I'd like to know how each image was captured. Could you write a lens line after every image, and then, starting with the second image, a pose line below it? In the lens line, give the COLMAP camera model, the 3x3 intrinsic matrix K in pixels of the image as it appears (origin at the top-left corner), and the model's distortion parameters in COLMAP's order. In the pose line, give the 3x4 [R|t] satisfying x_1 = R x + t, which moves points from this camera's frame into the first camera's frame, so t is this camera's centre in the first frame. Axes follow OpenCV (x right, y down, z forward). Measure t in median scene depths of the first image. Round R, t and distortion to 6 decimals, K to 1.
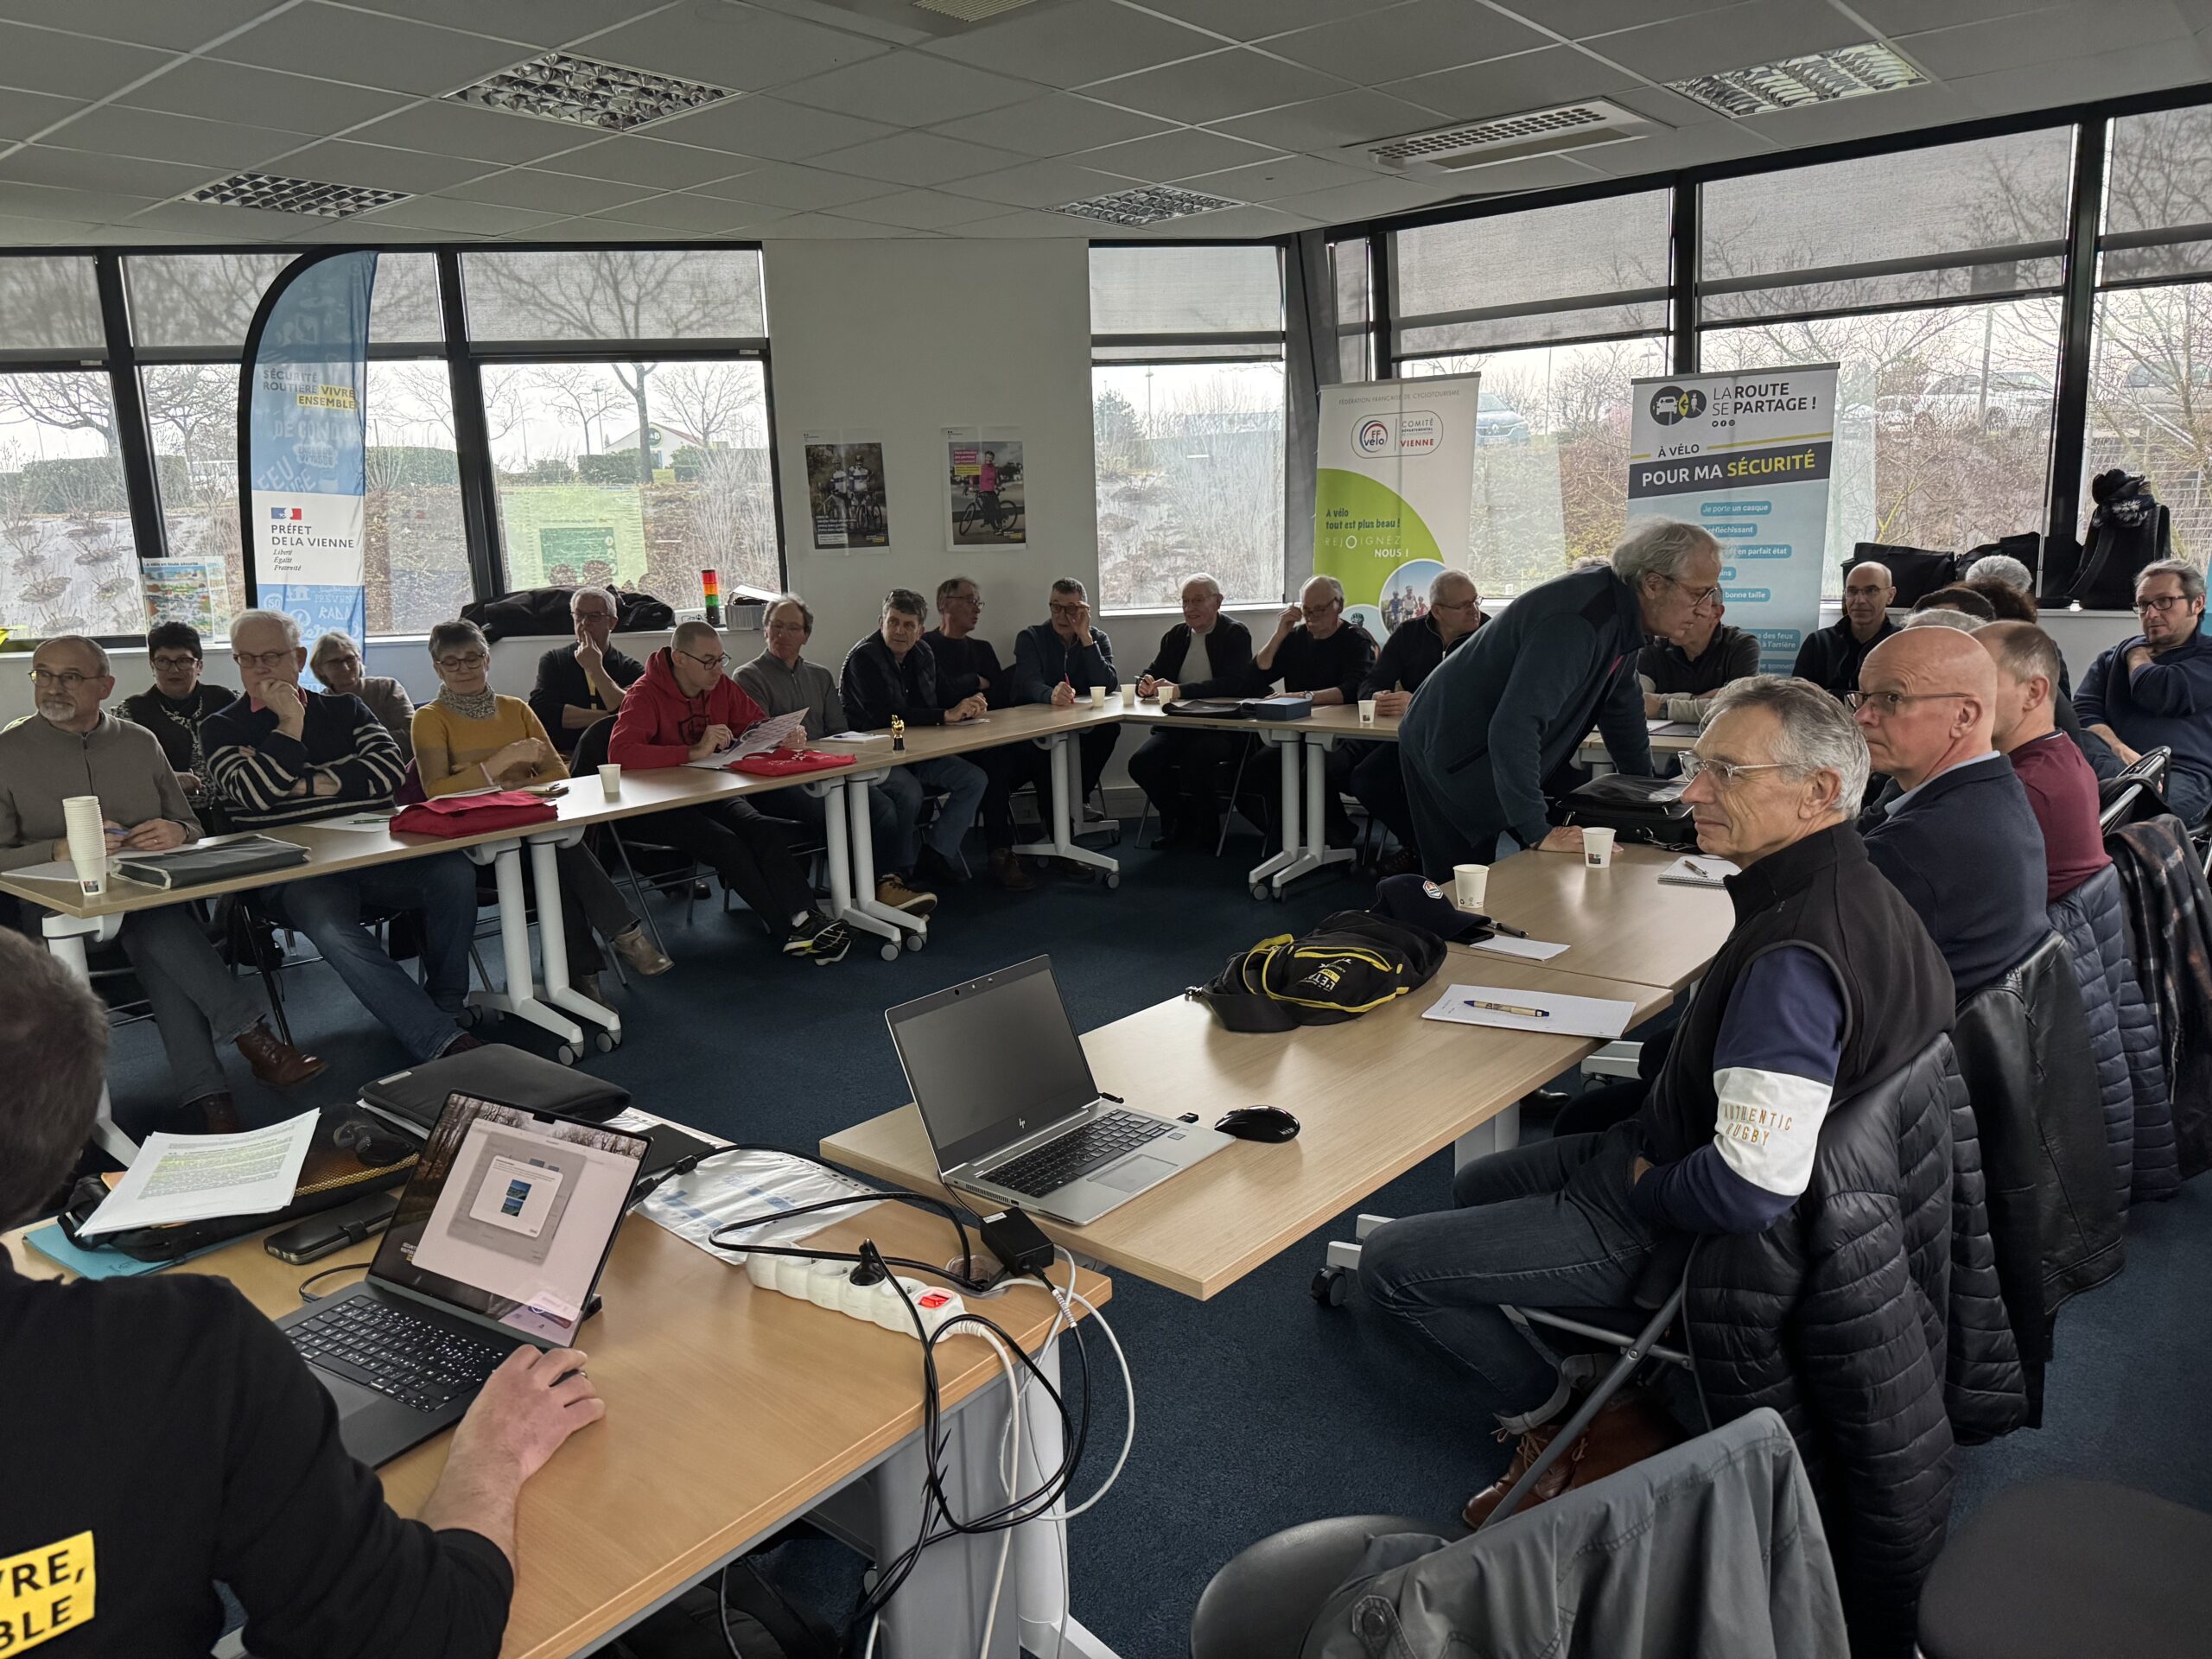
lens RADIAL K [[1546.5, 0, 1089.1], [0, 1546.5, 847.5], [0, 0, 1]] dist [-0.011982, -0.018597]
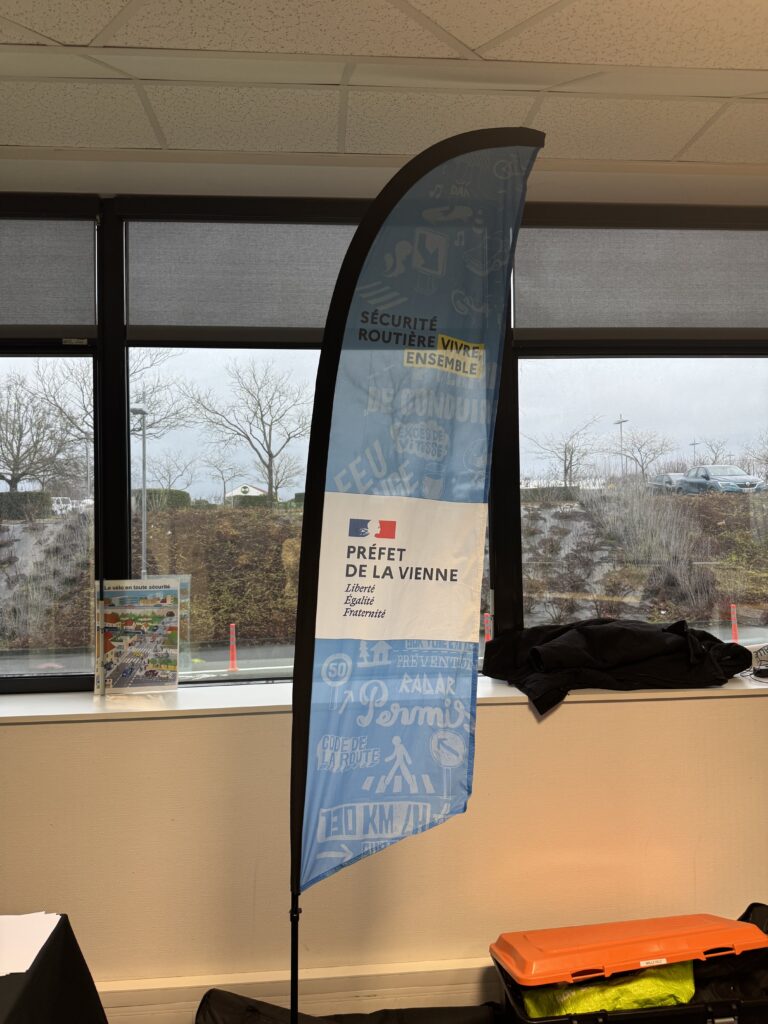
lens RADIAL K [[715.9, 0, 394.1], [0, 715.9, 509.7], [0, 0, 1]] dist [-0.011982, -0.018597]
pose [[0.998466, 0.006910, -0.054934, -0.447429], [-0.019513, 0.972434, -0.232359, -0.141076], [0.051814, 0.233074, 0.971078, 0.643063]]
